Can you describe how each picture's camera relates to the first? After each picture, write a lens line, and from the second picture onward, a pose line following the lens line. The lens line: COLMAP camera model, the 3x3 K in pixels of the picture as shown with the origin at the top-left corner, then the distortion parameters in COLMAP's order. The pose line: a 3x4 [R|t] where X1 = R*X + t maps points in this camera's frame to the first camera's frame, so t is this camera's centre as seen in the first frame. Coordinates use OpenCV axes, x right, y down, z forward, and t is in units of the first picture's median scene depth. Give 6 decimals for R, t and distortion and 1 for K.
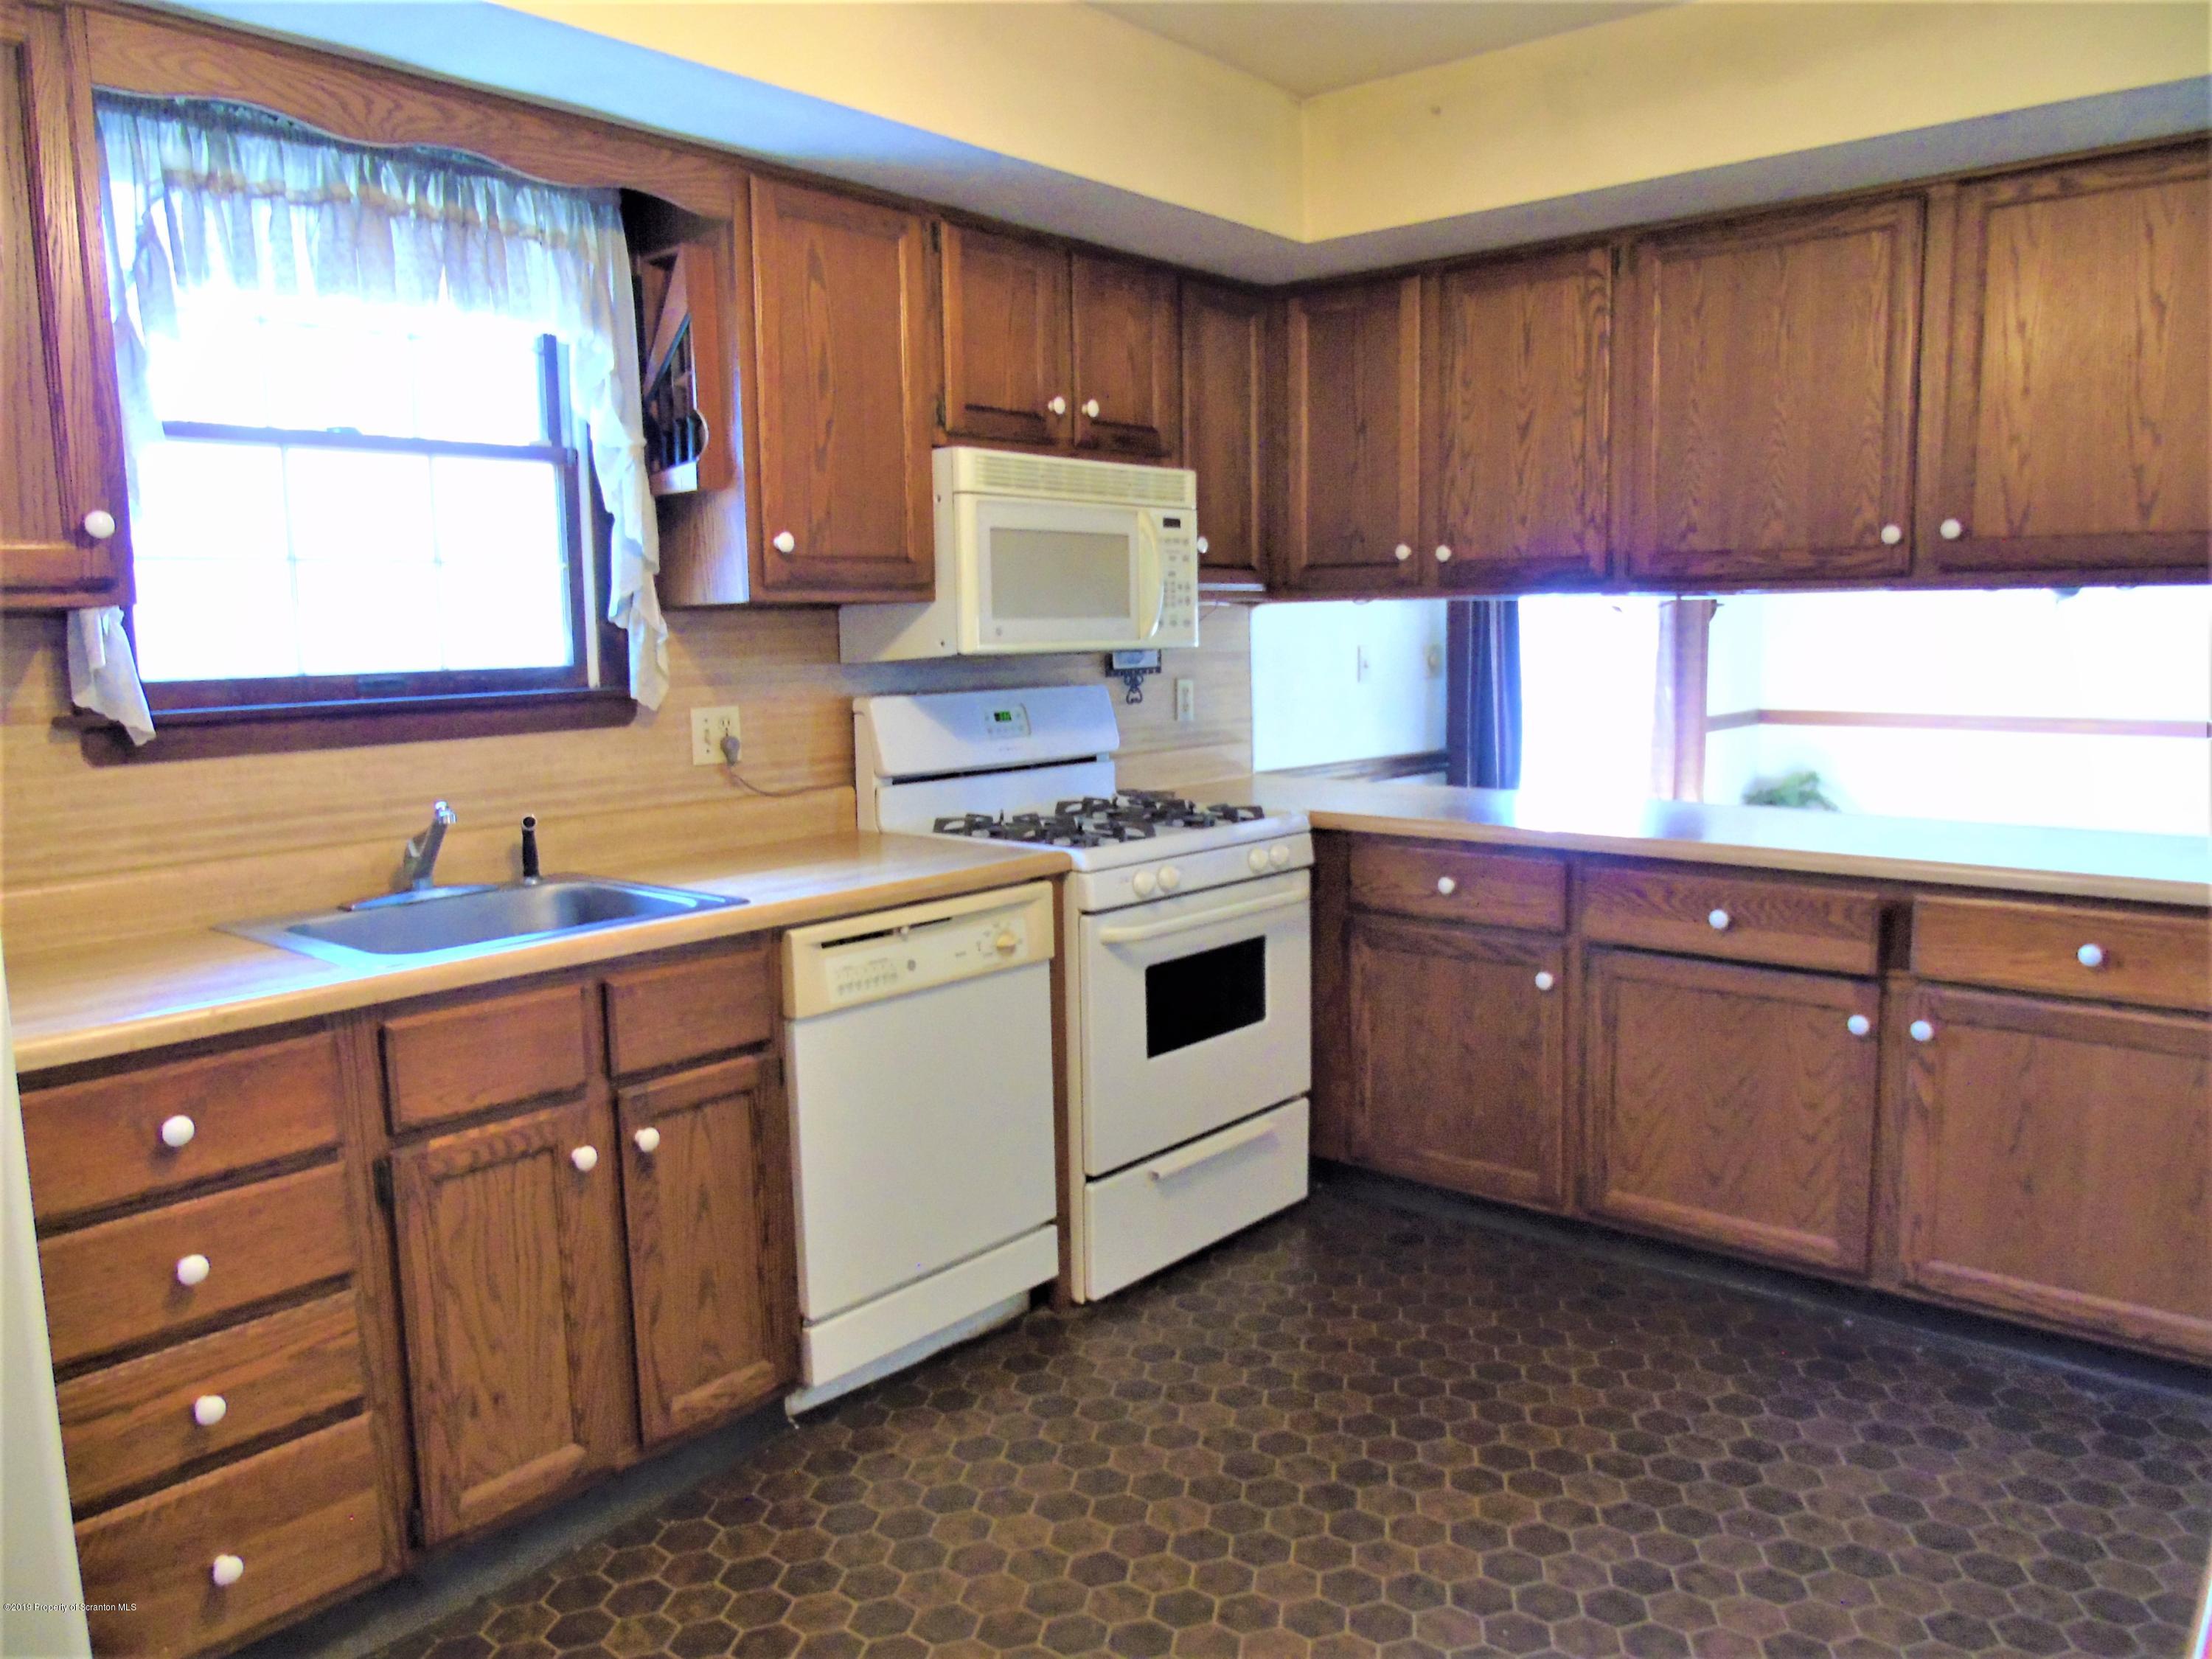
lens RADIAL K [[1602.4, 0, 1097.1], [0, 1602.4, 833.3], [0, 0, 1]] dist [-0.068196, 0.054344]
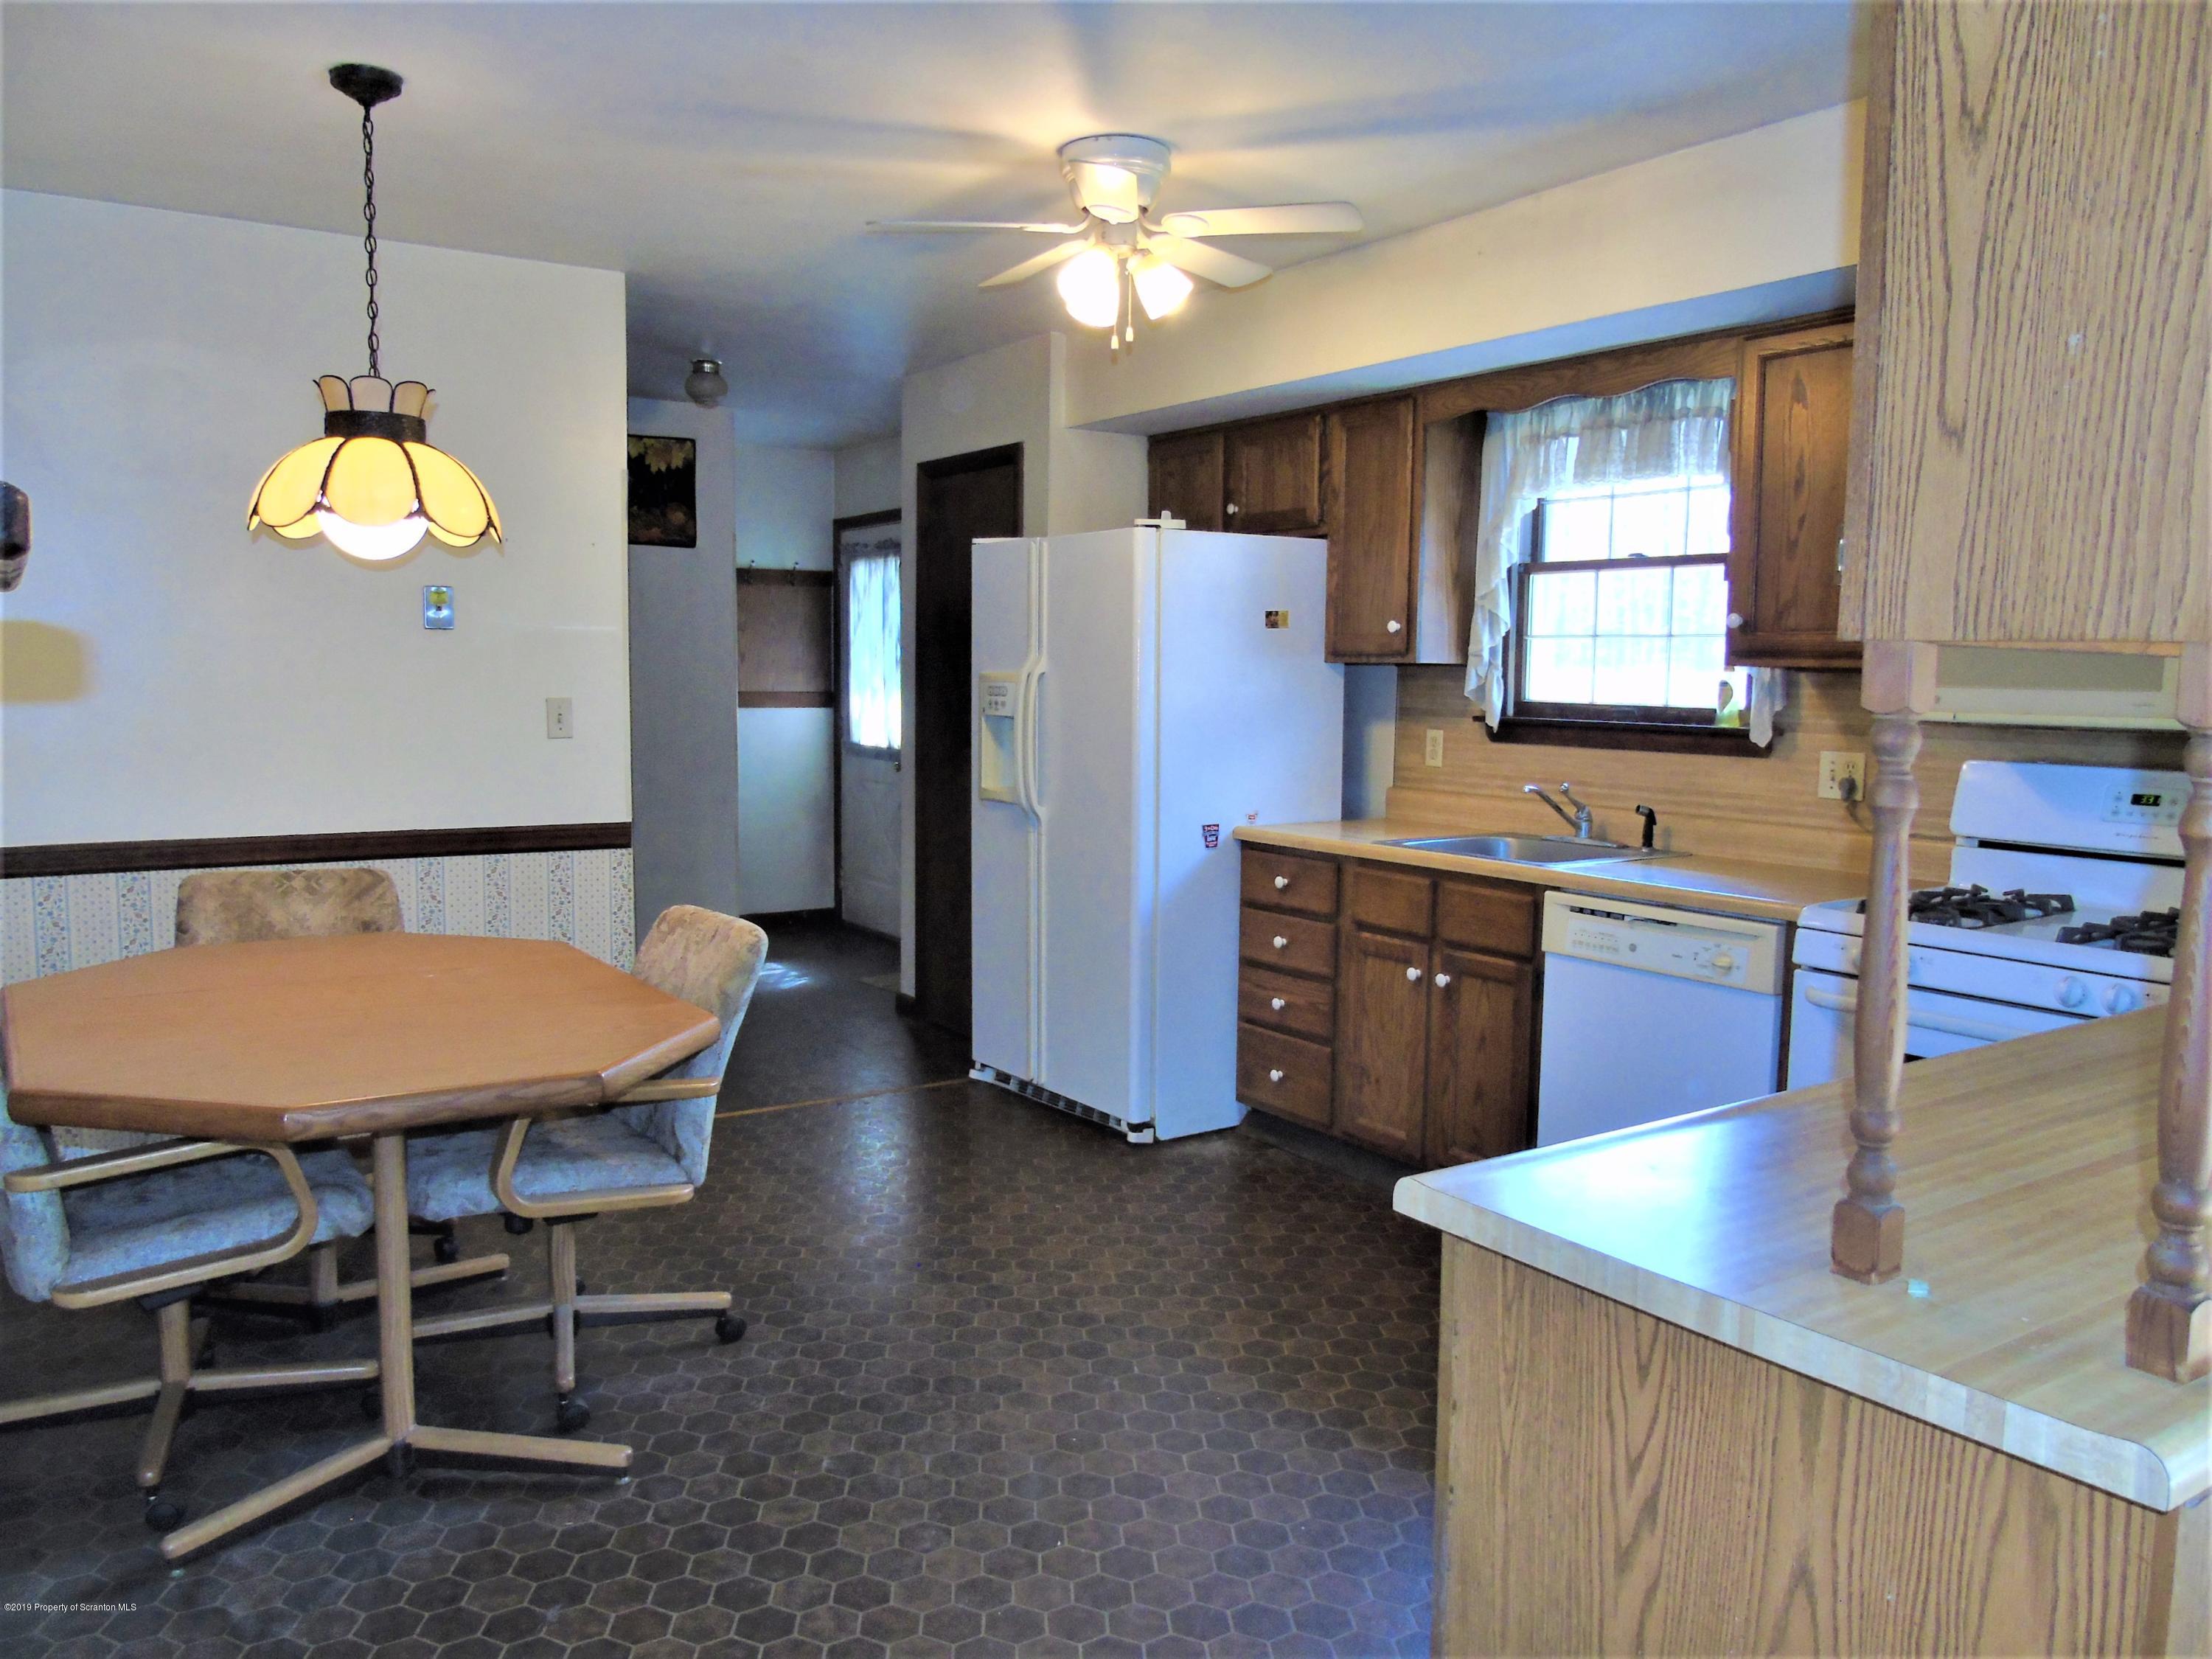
lens RADIAL K [[1609.5, 0, 1110.3], [0, 1609.5, 817.7], [0, 0, 1]] dist [-0.097403, 0.058124]
pose [[-0.252178, 0.108005, -0.961635, 1.211994], [-0.129205, 0.981096, 0.144073, -0.150996], [0.959016, 0.160580, -0.233456, 0.872828]]
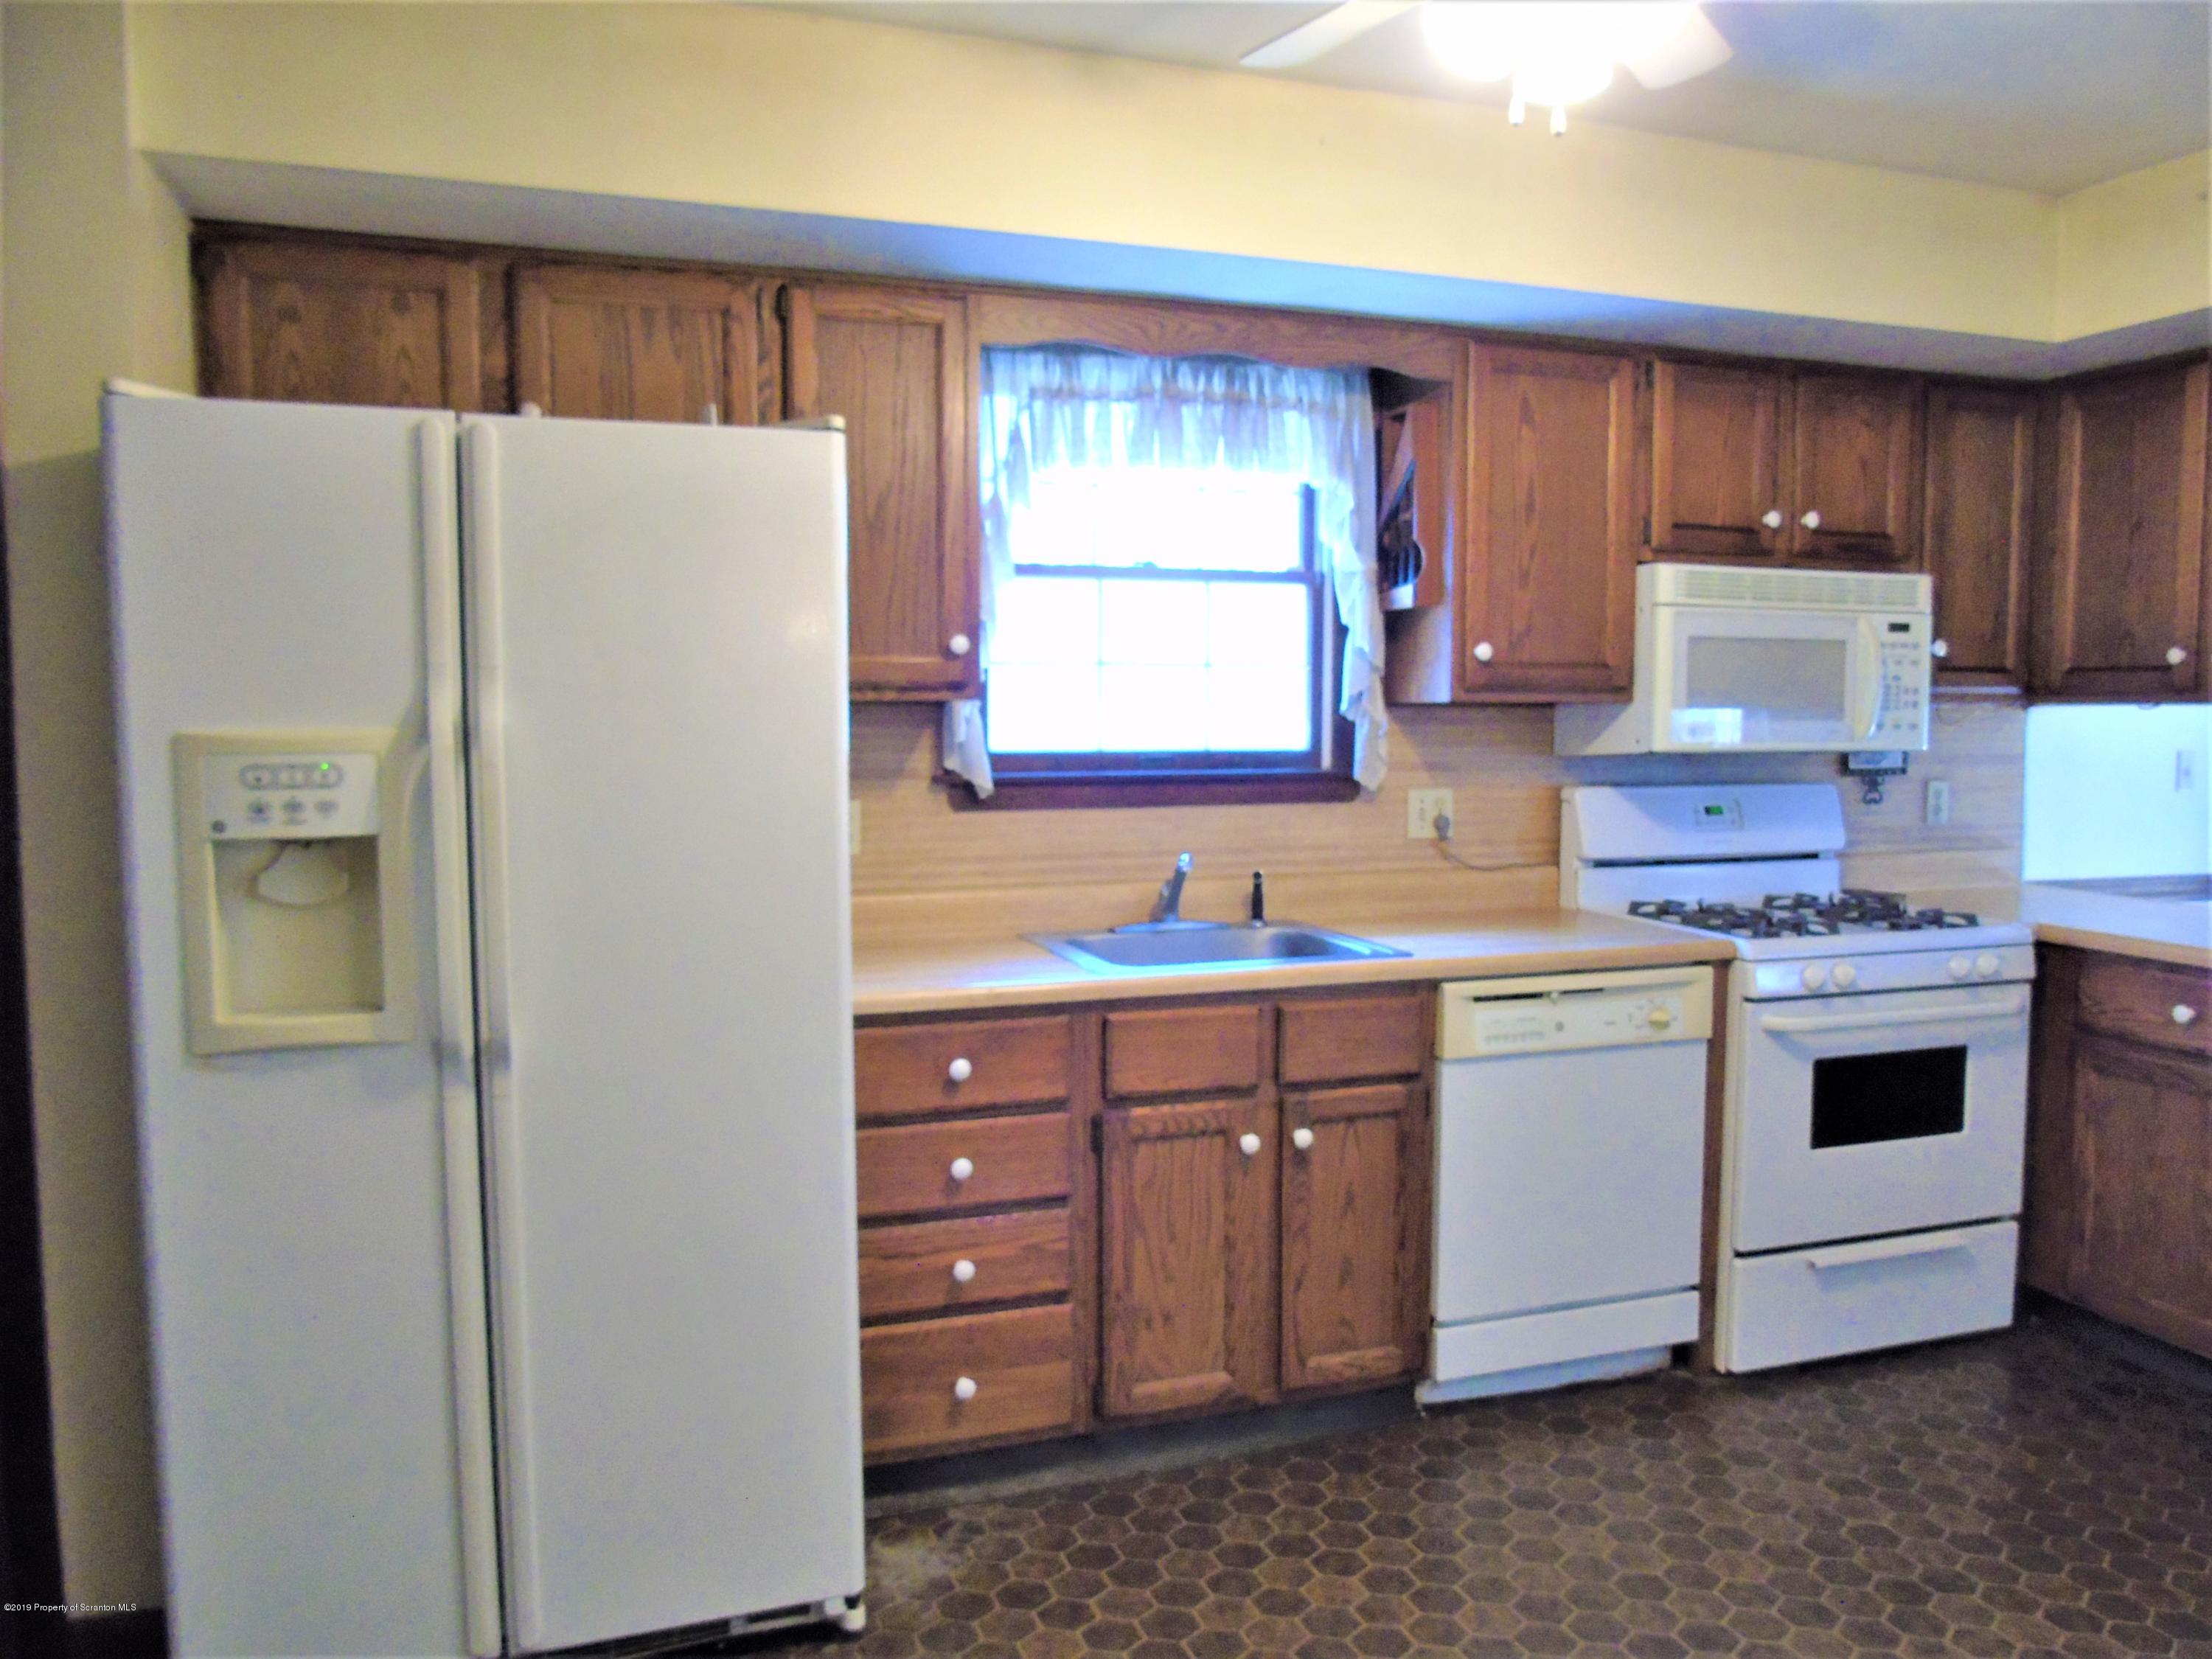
lens RADIAL K [[1581.0, 0, 1106.0], [0, 1581.0, 829.5], [0, 0, 1]] dist [-0.083268, 0.034445]
pose [[0.861069, 0.056411, -0.505349, 0.157730], [-0.081010, 0.996353, -0.026813, -0.000340], [0.501993, 0.064026, 0.862498, -0.119014]]
